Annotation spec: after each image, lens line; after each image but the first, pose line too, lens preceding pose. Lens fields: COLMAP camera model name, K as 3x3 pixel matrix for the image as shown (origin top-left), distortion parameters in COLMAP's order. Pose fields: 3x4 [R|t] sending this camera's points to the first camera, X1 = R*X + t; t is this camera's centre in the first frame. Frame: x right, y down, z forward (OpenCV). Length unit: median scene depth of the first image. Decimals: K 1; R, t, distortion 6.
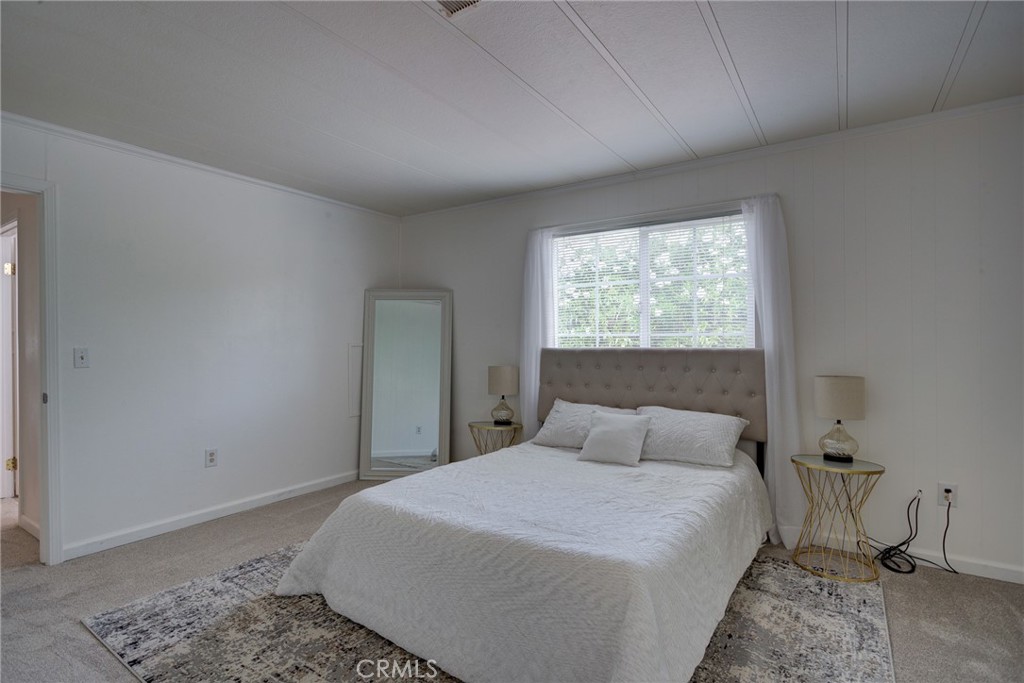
lens RADIAL K [[502.9, 0, 516.3], [0, 502.9, 348.0], [0, 0, 1]] dist [-0.018301, 0.006711]
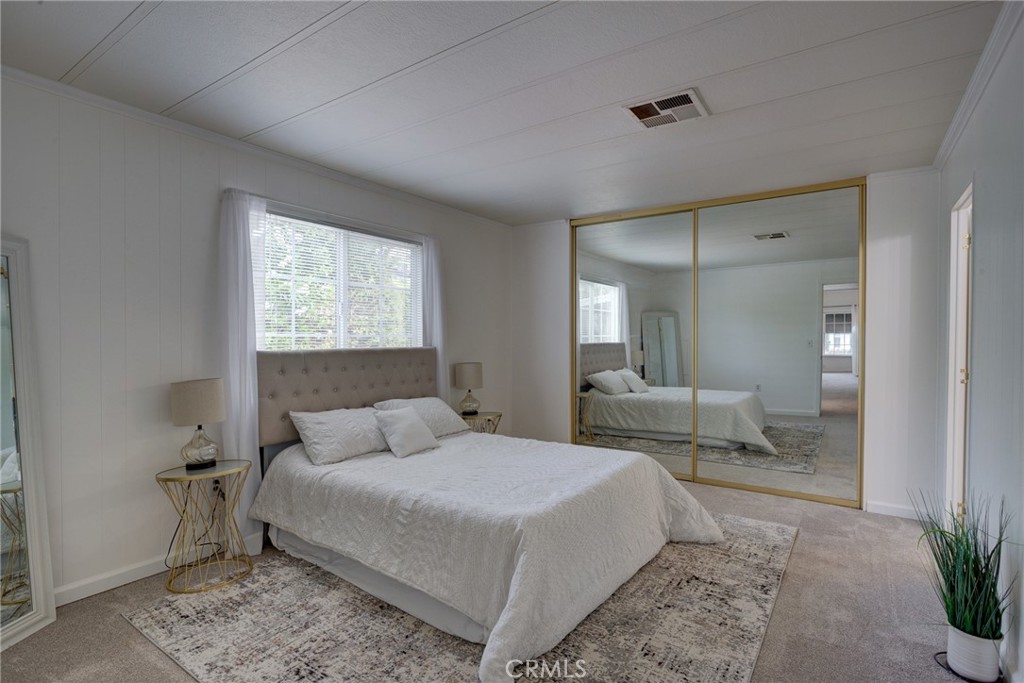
lens RADIAL K [[502.9, 0, 517.2], [0, 502.9, 345.8], [0, 0, 1]] dist [-0.018301, 0.006711]
pose [[0.023976, -0.001156, 0.999712, -0.794943], [0.037342, 0.999303, 0.000260, 0.007206], [-0.999015, 0.037325, 0.024002, 0.666300]]
